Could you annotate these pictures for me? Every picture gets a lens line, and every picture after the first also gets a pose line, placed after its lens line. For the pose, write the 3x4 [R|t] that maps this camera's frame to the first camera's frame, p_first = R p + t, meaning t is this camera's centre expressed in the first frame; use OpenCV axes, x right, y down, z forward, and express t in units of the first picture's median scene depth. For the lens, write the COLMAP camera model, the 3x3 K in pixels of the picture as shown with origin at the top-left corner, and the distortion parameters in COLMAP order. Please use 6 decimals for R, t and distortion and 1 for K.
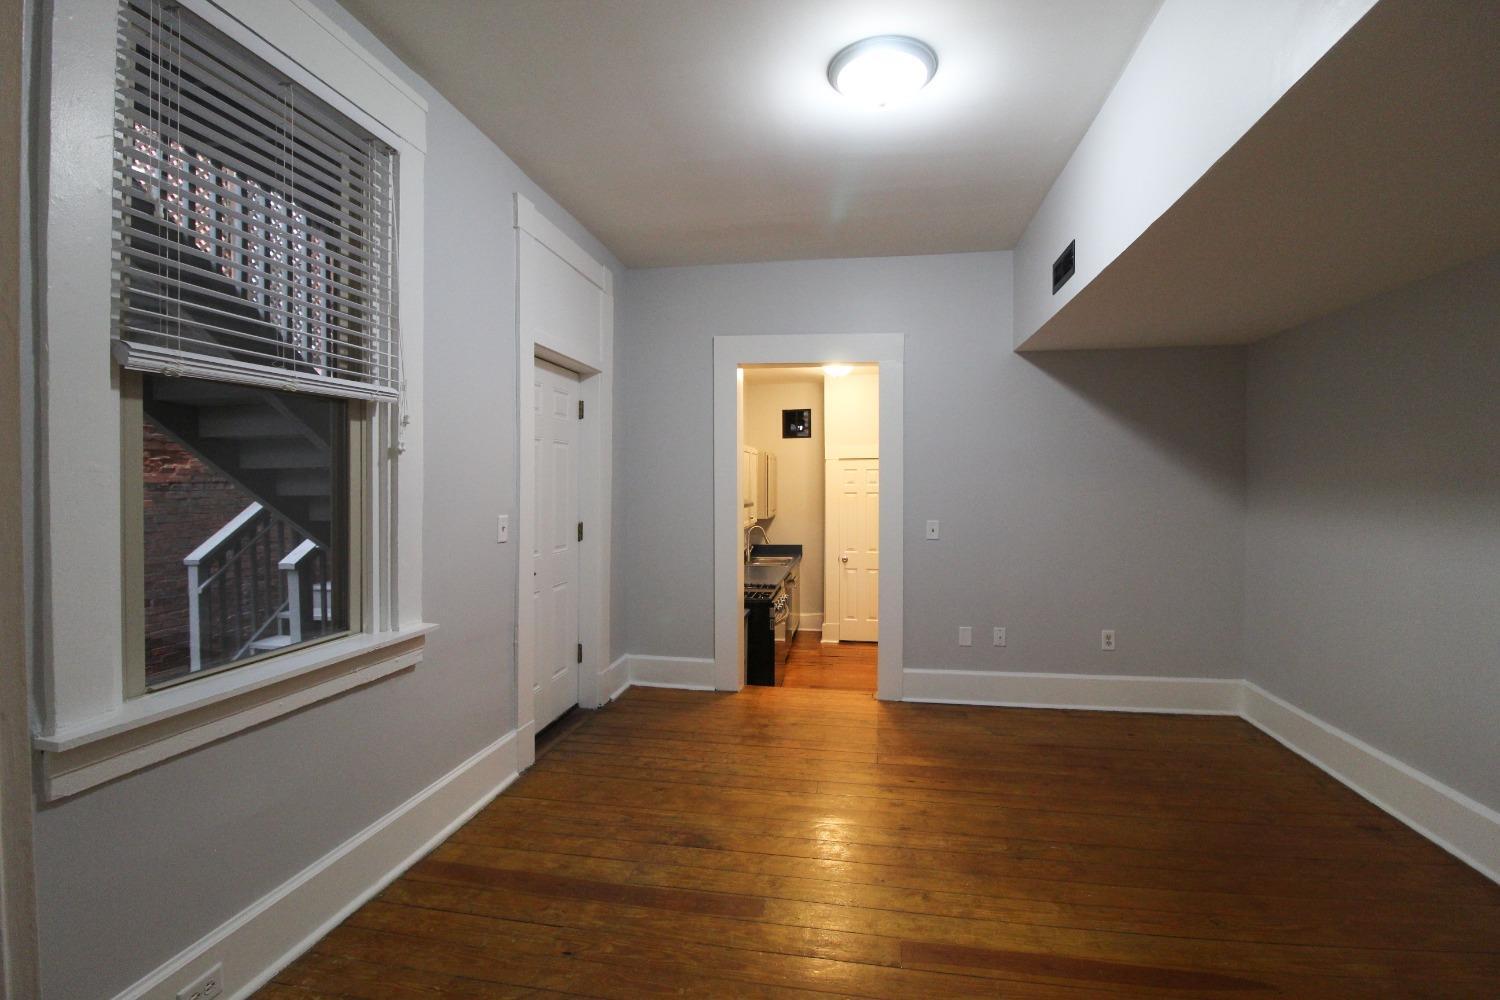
lens RADIAL K [[692.8, 0, 754.3], [0, 692.8, 495.5], [0, 0, 1]] dist [-0.003263, -0.011957]
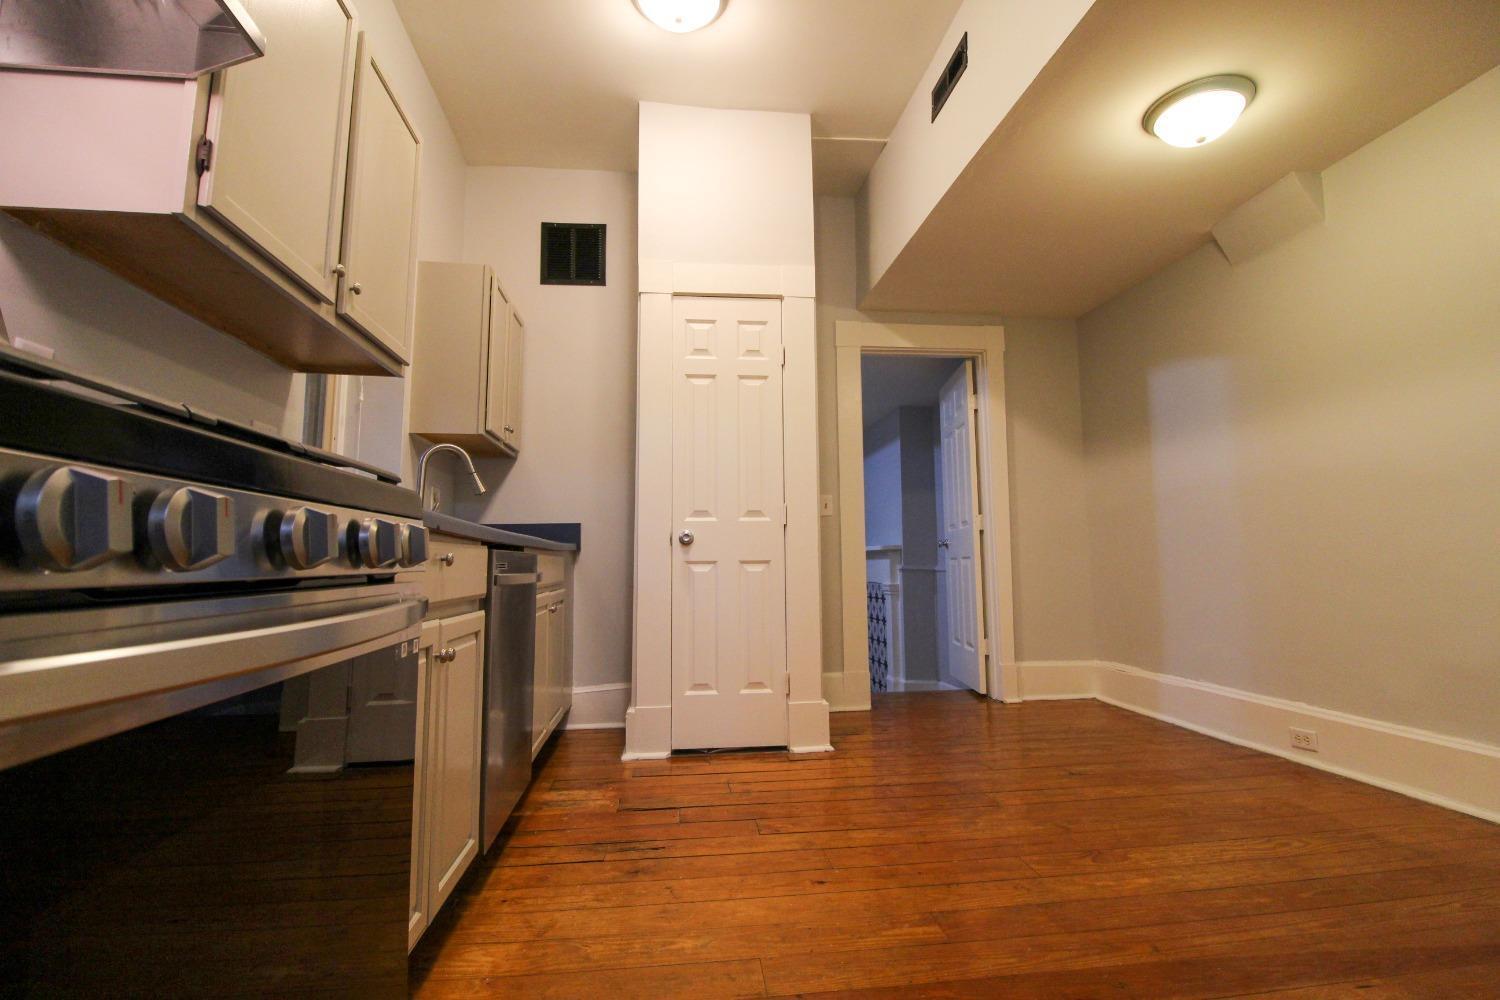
lens RADIAL K [[692.8, 0, 752.7], [0, 692.8, 494.0], [0, 0, 1]] dist [-0.003263, -0.011957]
pose [[0.959579, 0.024529, 0.280369, 0.052212], [0.009052, 0.992989, -0.117857, 0.107786], [-0.281294, 0.115631, 0.952629, 0.574911]]
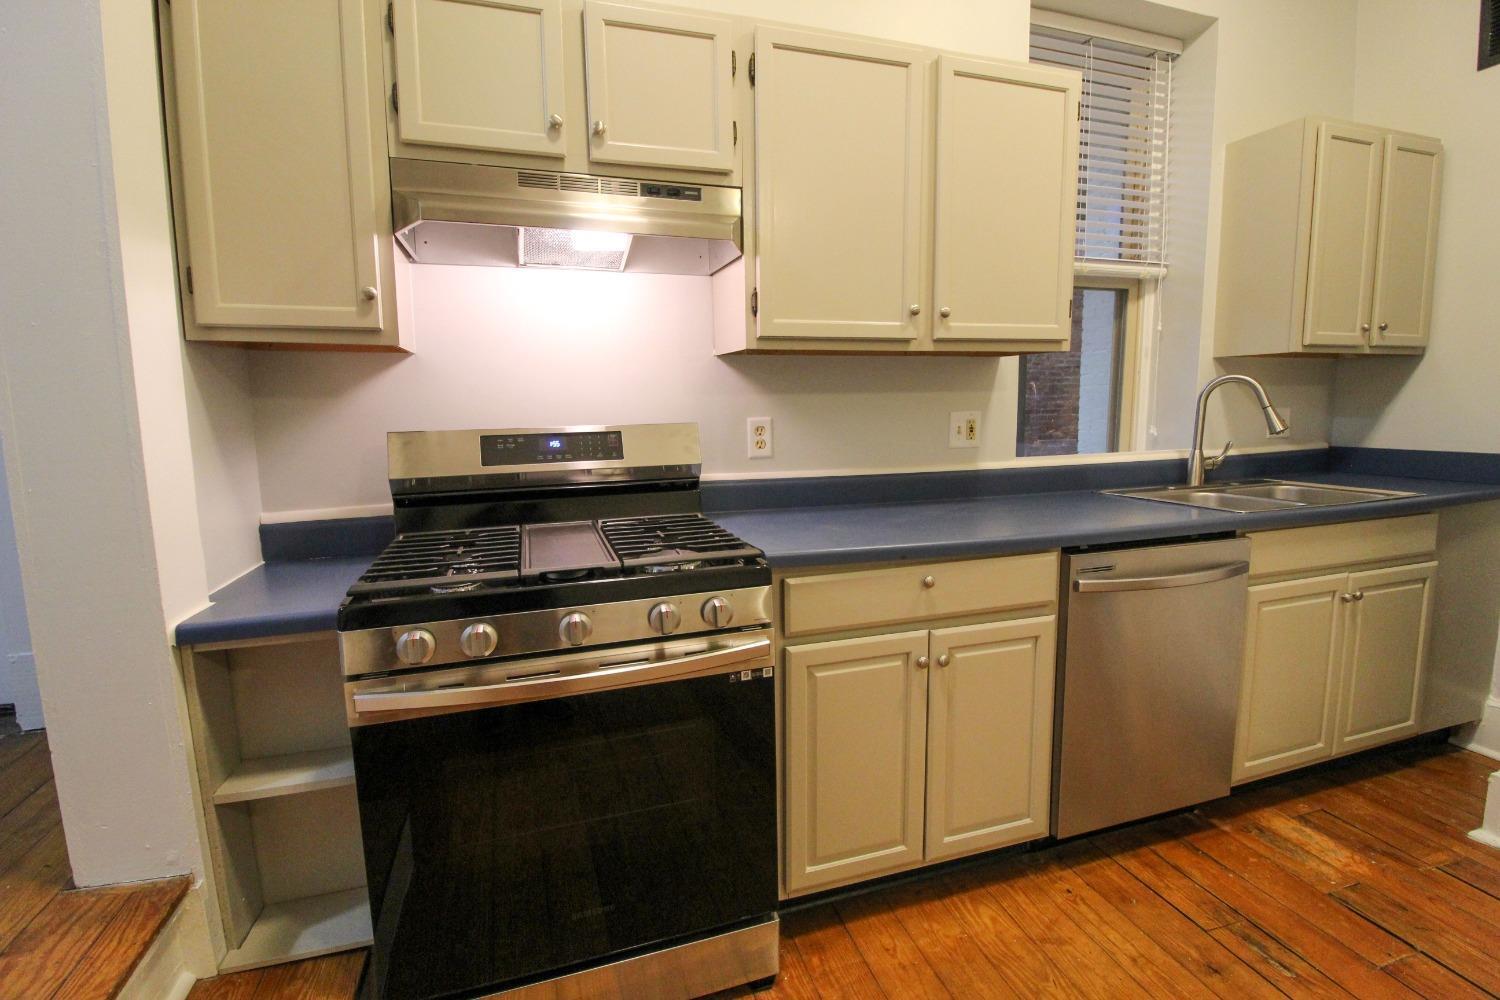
lens RADIAL K [[692.8, 0, 754.5], [0, 692.8, 492.8], [0, 0, 1]] dist [-0.003263, -0.011957]
pose [[0.451219, 0.108723, -0.885766, 0.172927], [-0.000778, 0.992599, 0.121439, 0.055719], [0.892413, -0.054107, 0.447964, 0.630780]]
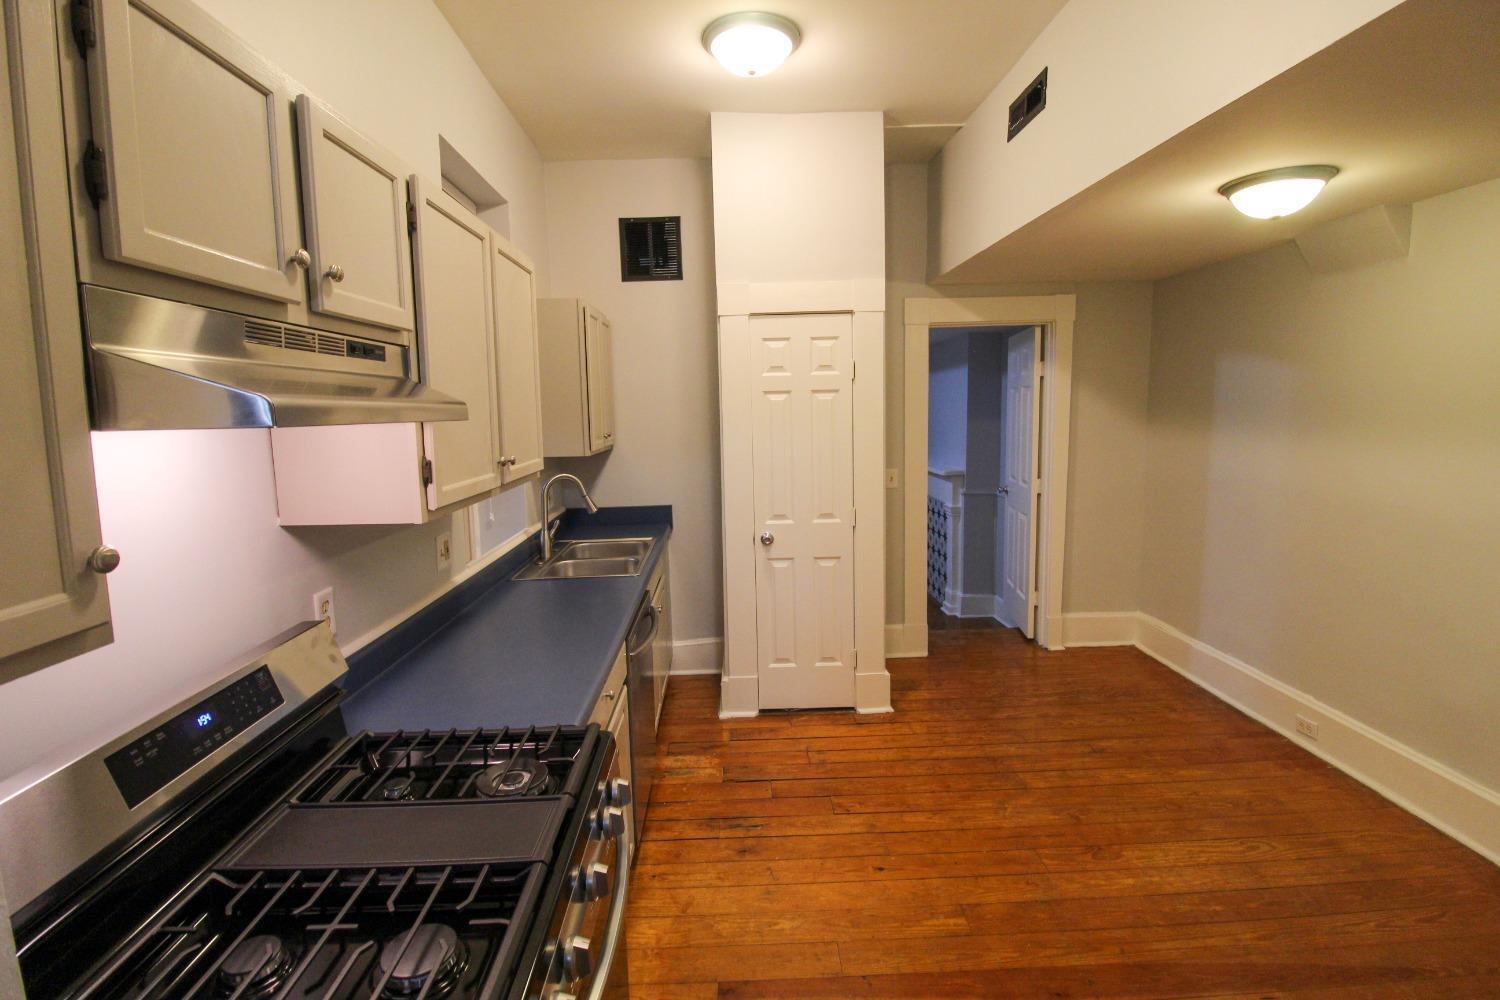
lens RADIAL K [[692.8, 0, 752.9], [0, 692.8, 492.7], [0, 0, 1]] dist [-0.003263, -0.011957]
pose [[0.981155, -0.042533, 0.188482, 0.034677], [0.022702, 0.994091, 0.106152, 0.012285], [-0.191883, -0.099872, 0.976323, 0.529089]]
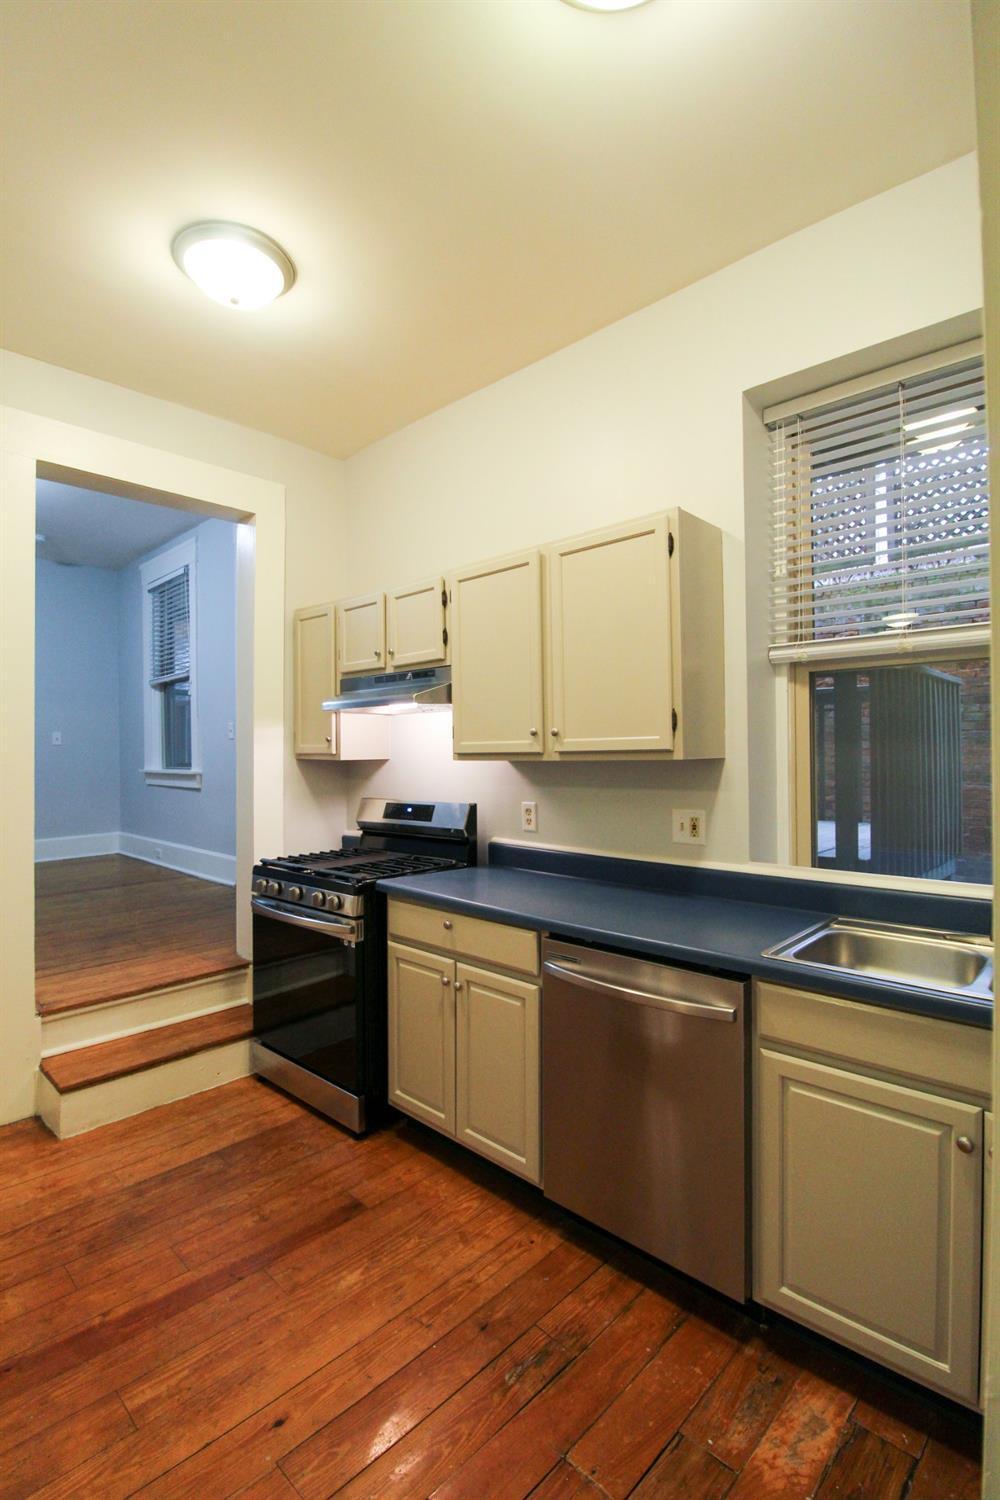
lens RADIAL K [[692.8, 0, 490.8], [0, 692.8, 750.6], [0, 0, 1]] dist [-0.003263, -0.011957]
pose [[-0.566858, -0.002763, -0.823811, 0.247681], [-0.008563, 0.999960, 0.002538, 0.032333], [0.823771, 0.008493, -0.566859, 0.928317]]
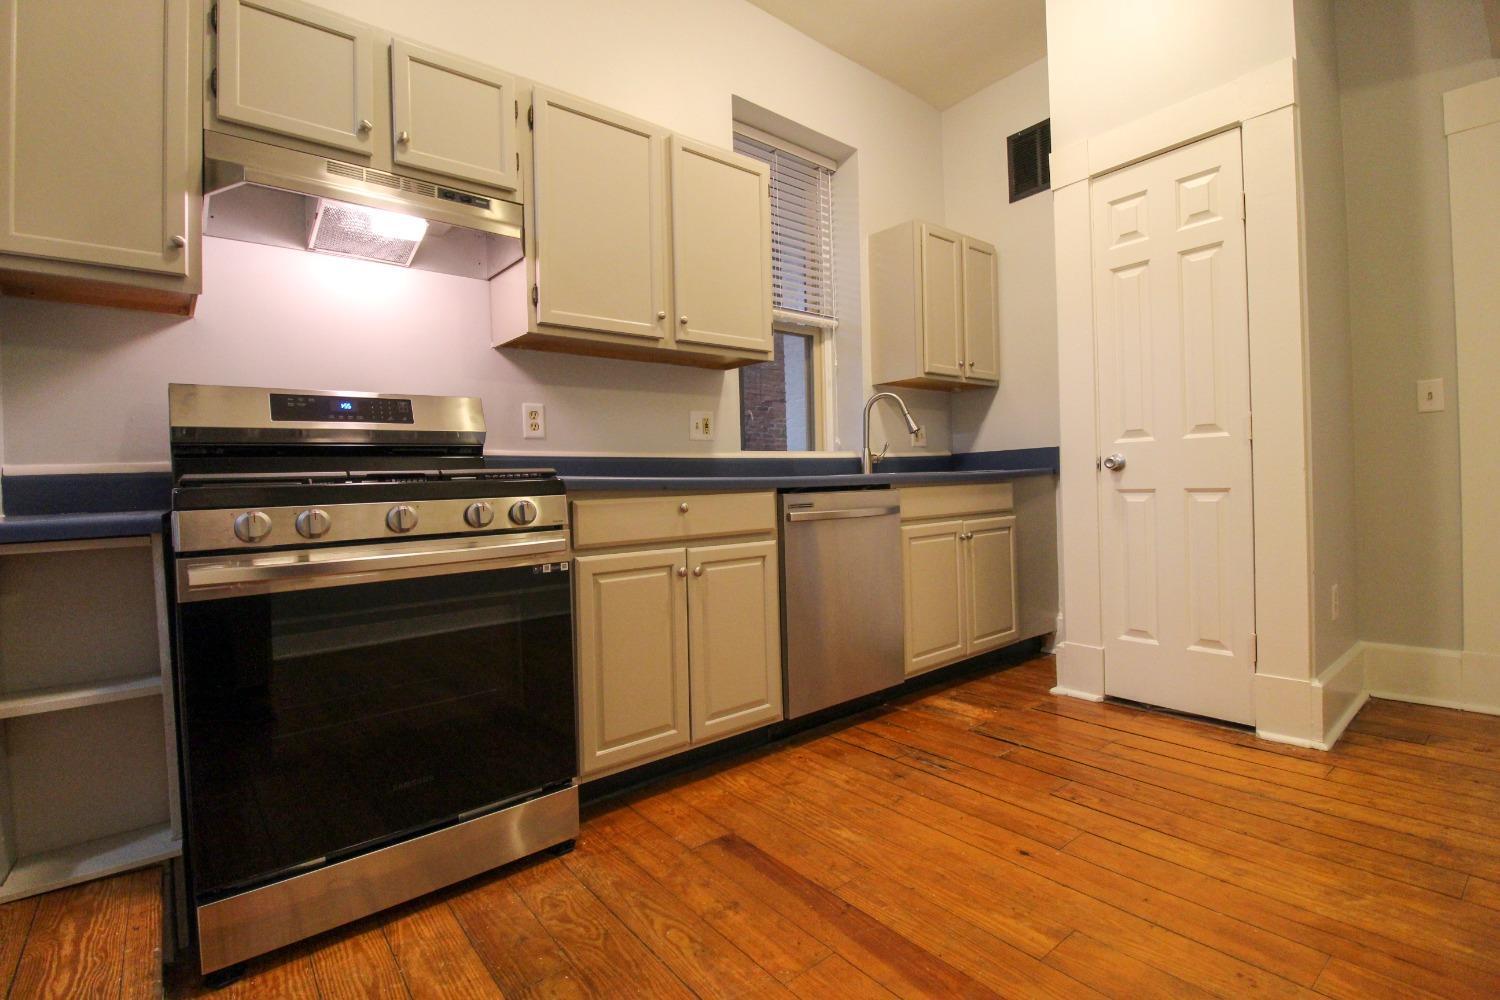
lens RADIAL K [[692.8, 0, 750.5], [0, 692.8, 489.5], [0, 0, 1]] dist [-0.003263, -0.011957]
pose [[0.748026, -0.013020, -0.663542, 0.210421], [0.015815, 0.999873, -0.001791, 0.097308], [0.663481, -0.009154, 0.748137, 0.588349]]
